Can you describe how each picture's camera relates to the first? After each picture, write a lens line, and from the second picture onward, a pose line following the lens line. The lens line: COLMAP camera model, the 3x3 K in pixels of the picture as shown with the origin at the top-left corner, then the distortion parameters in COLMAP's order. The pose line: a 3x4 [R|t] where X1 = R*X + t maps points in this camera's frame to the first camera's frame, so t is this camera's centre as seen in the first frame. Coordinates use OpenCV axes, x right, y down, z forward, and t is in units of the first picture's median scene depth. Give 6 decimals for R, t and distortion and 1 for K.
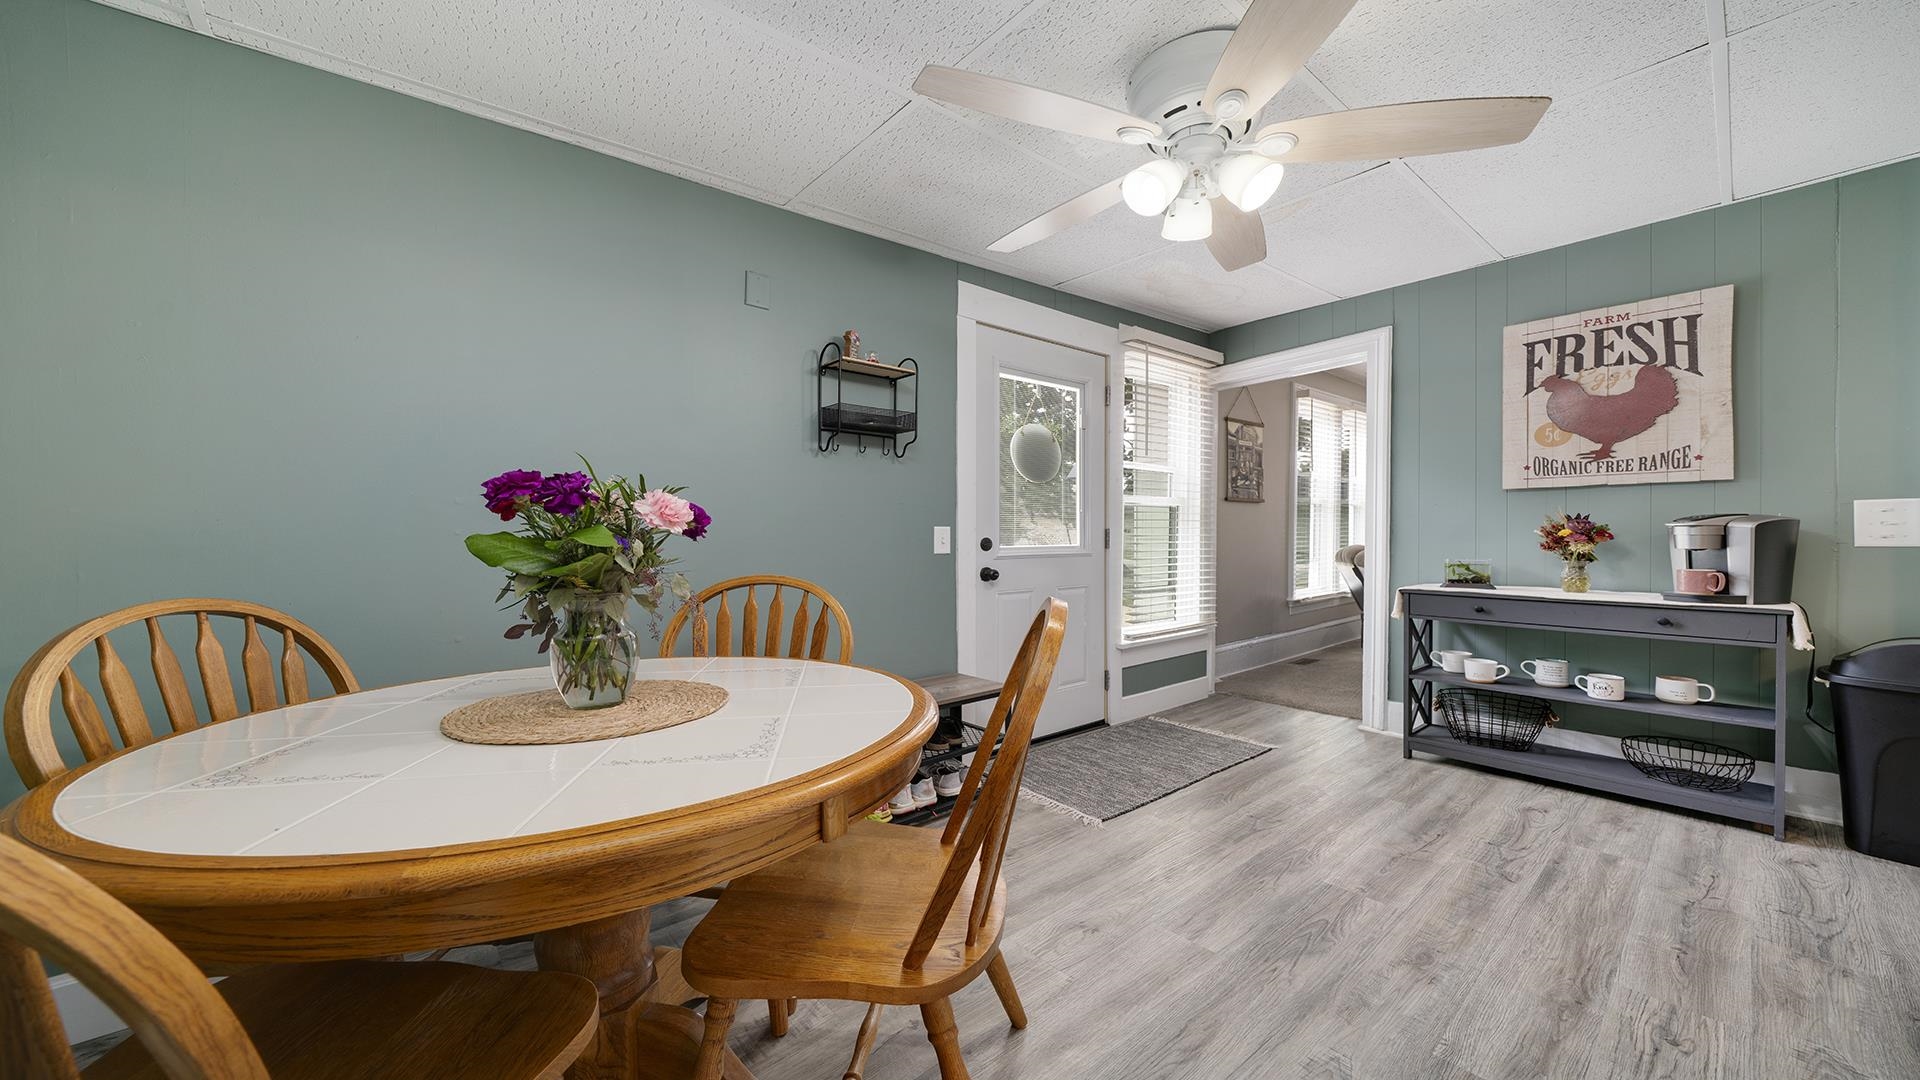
lens RADIAL K [[684.7, 0, 960.8], [0, 684.7, 534.2], [0, 0, 1]] dist [-0.012751, -0.000027]
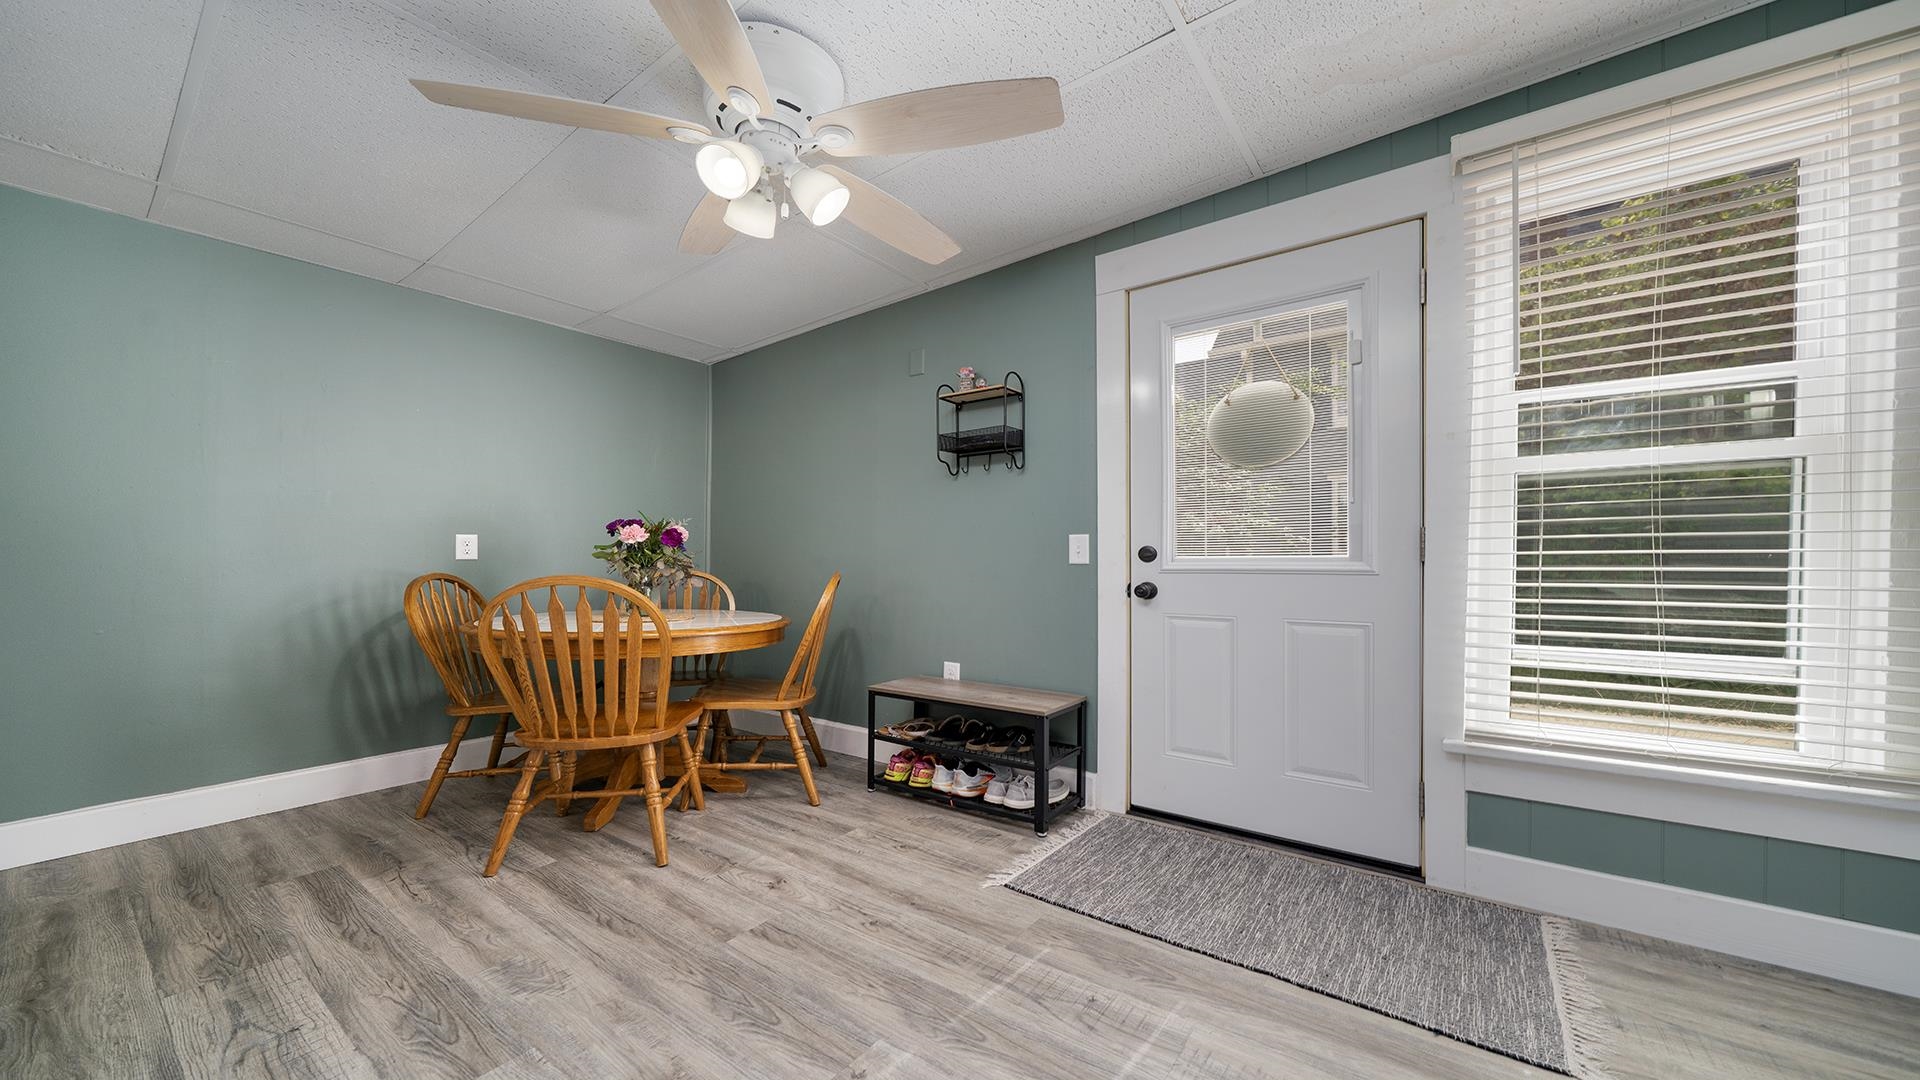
lens RADIAL K [[684.7, 0, 958.9], [0, 684.7, 560.4], [0, 0, 1]] dist [-0.012751, -0.000027]
pose [[0.229220, 0.002569, -0.973371, 0.821793], [0.001179, 0.999995, 0.002917, 0.020431], [0.973374, -0.001816, 0.229216, 0.626054]]
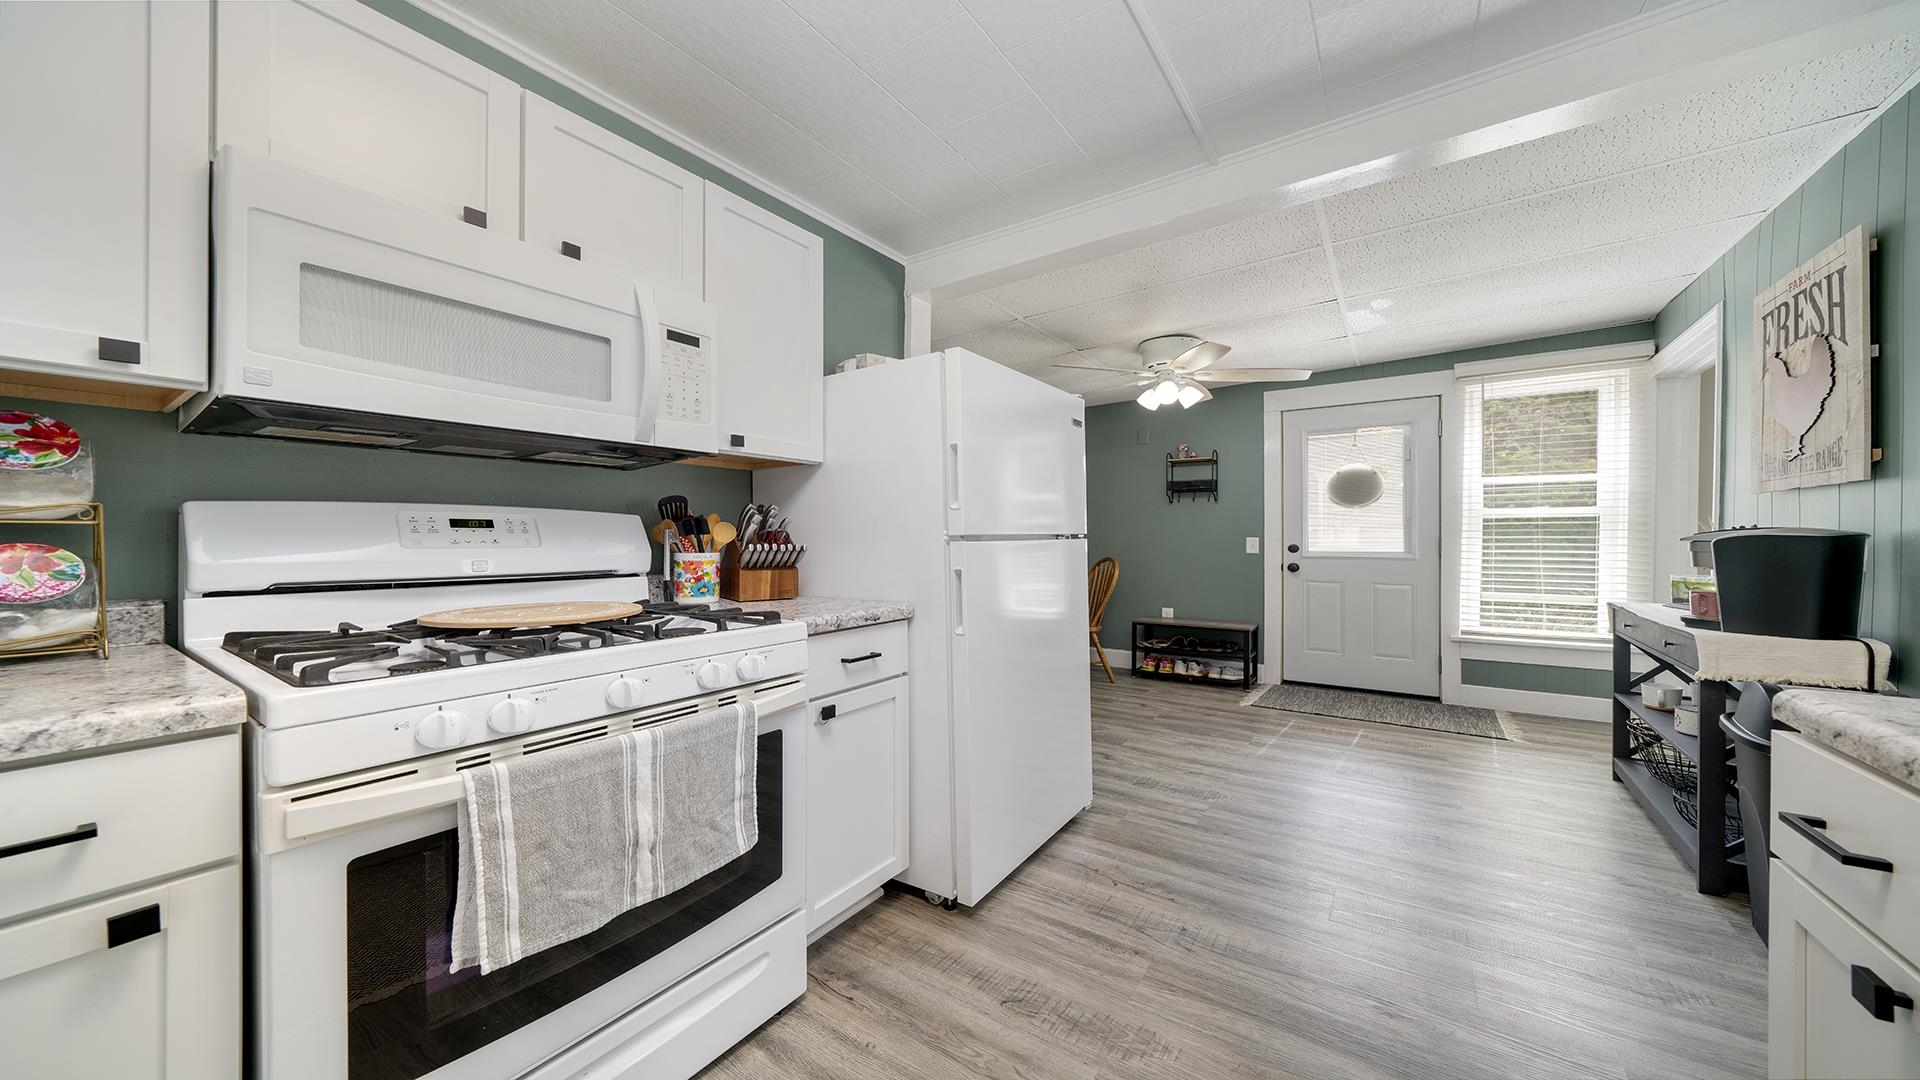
lens RADIAL K [[665.6, 0, 962.8], [0, 665.6, 530.6], [0, 0, 1]] dist [-0.000884, -0.000236]
pose [[0.265334, -0.005952, -0.964138, 1.383928], [-0.001290, 0.999978, -0.006528, -0.016722], [0.964156, 0.002976, 0.265320, -0.148764]]
